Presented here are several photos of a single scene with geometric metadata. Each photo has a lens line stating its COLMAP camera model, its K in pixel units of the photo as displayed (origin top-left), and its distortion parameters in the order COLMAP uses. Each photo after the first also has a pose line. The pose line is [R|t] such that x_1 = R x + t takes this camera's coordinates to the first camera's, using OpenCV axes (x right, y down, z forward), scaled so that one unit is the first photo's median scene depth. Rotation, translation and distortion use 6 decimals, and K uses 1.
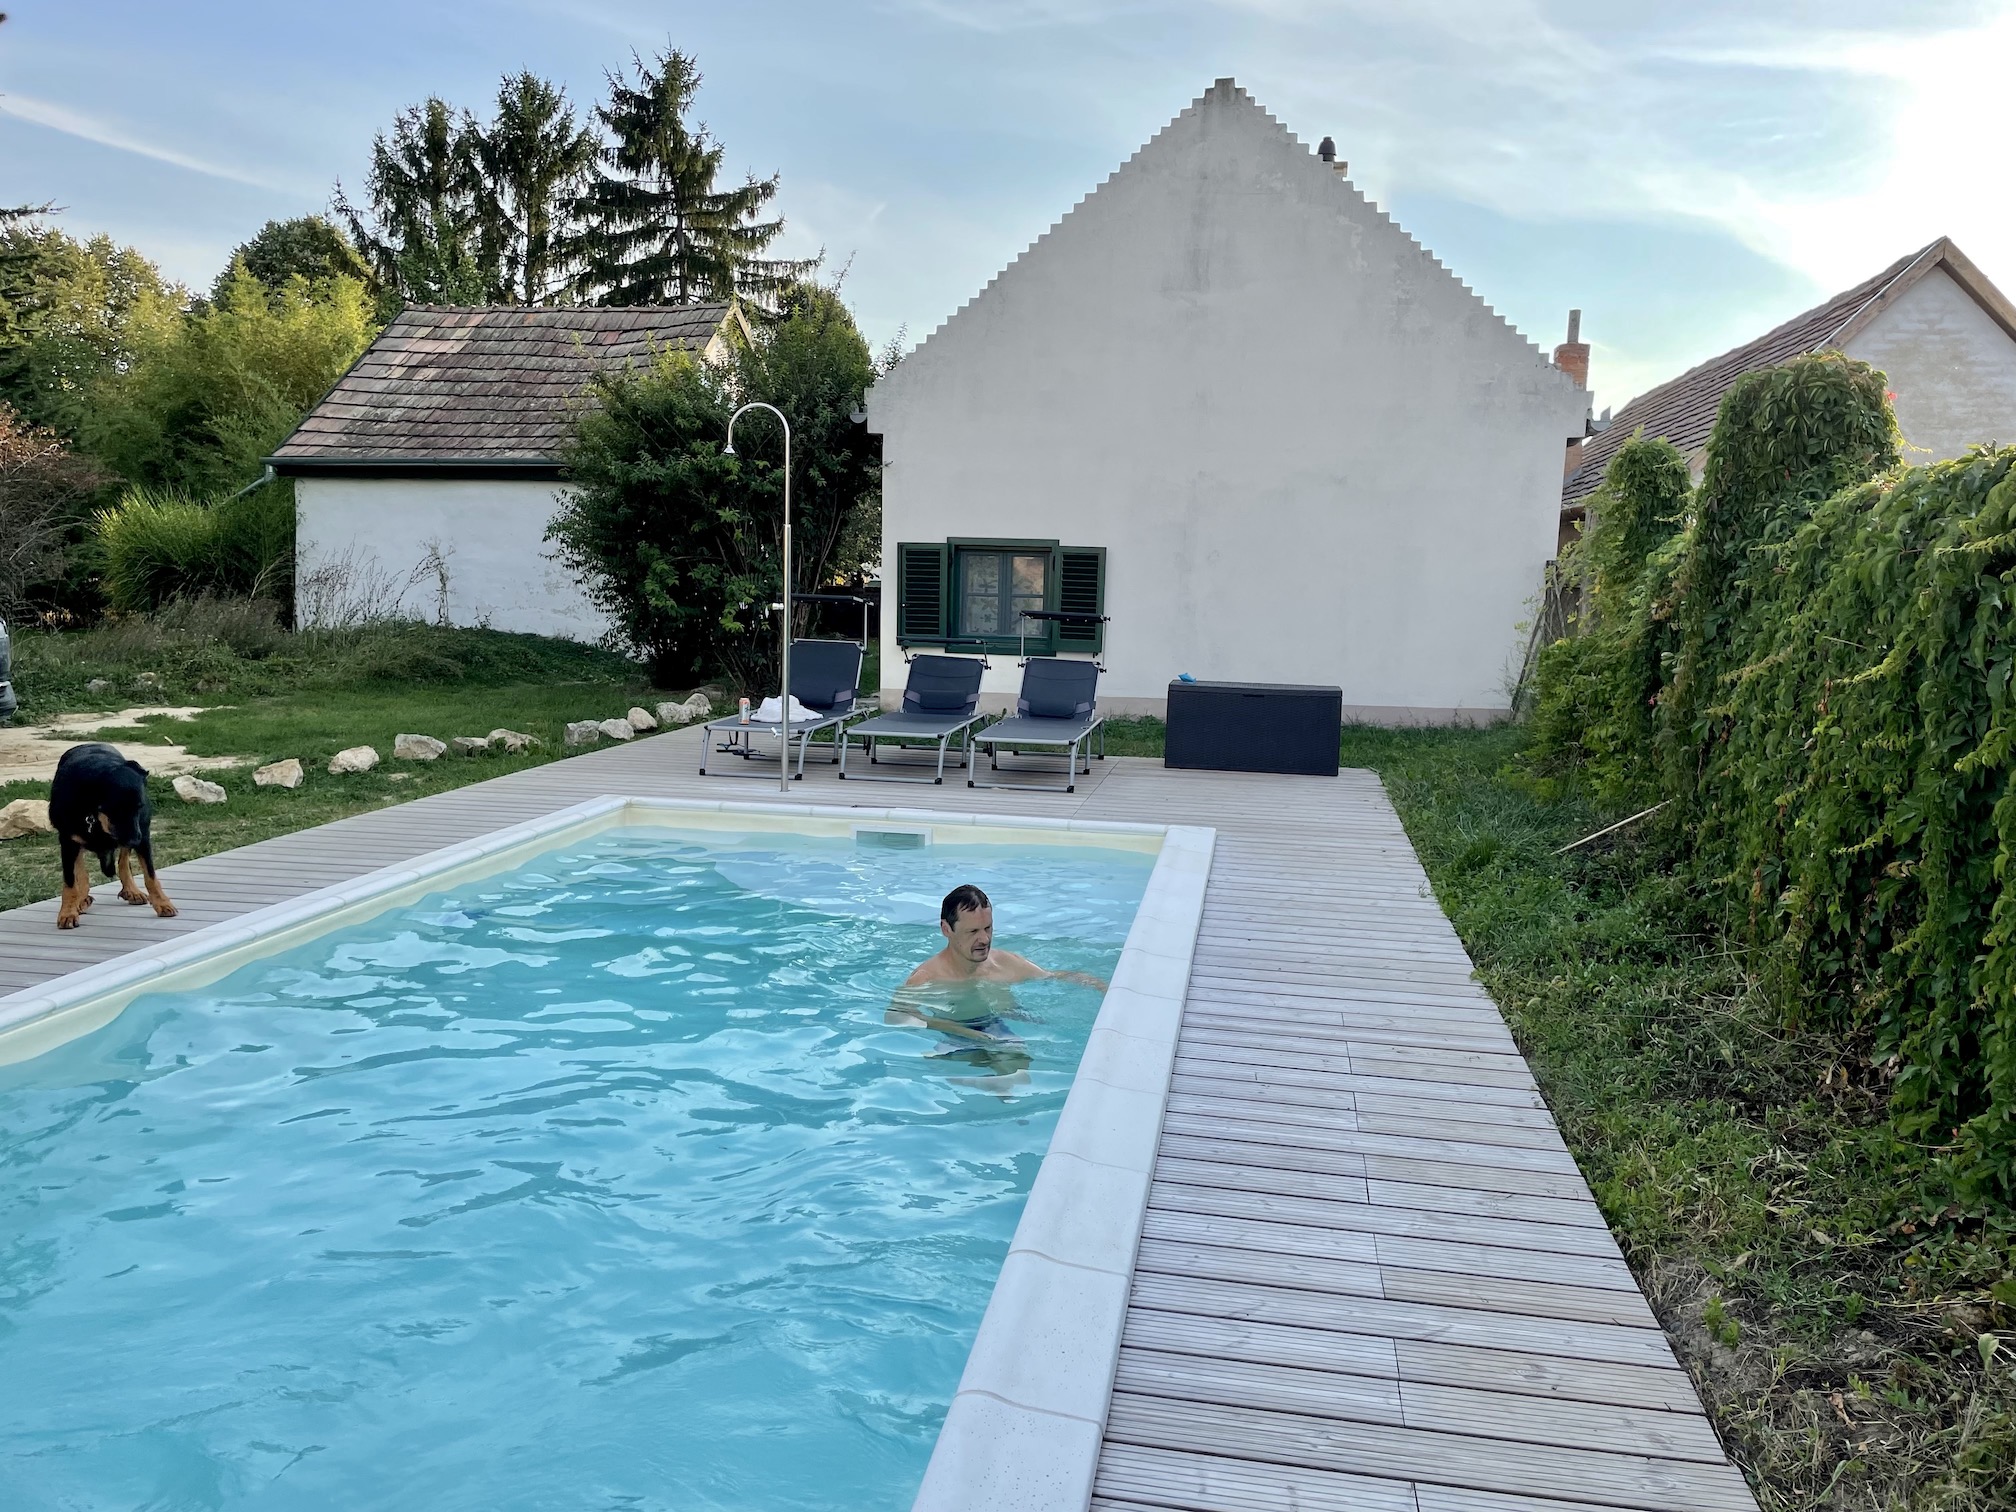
lens RADIAL K [[1531.6, 0, 1008.0], [0, 1531.6, 756.0], [0, 0, 1]] dist [0.089114, -0.082454]
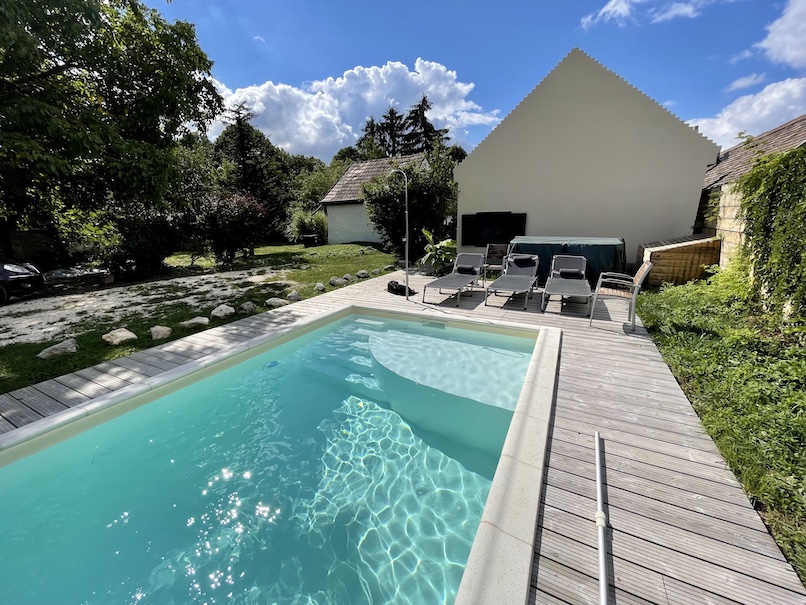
lens RADIAL K [[324.7, 0, 403.0], [0, 324.7, 302.5], [0, 0, 1]] dist [-0.001530, -0.000132]
pose [[0.955203, 0.034163, -0.293972, 0.017324], [0.004003, 0.991733, 0.128258, -0.027591], [0.295924, -0.123689, 0.947170, 0.186510]]
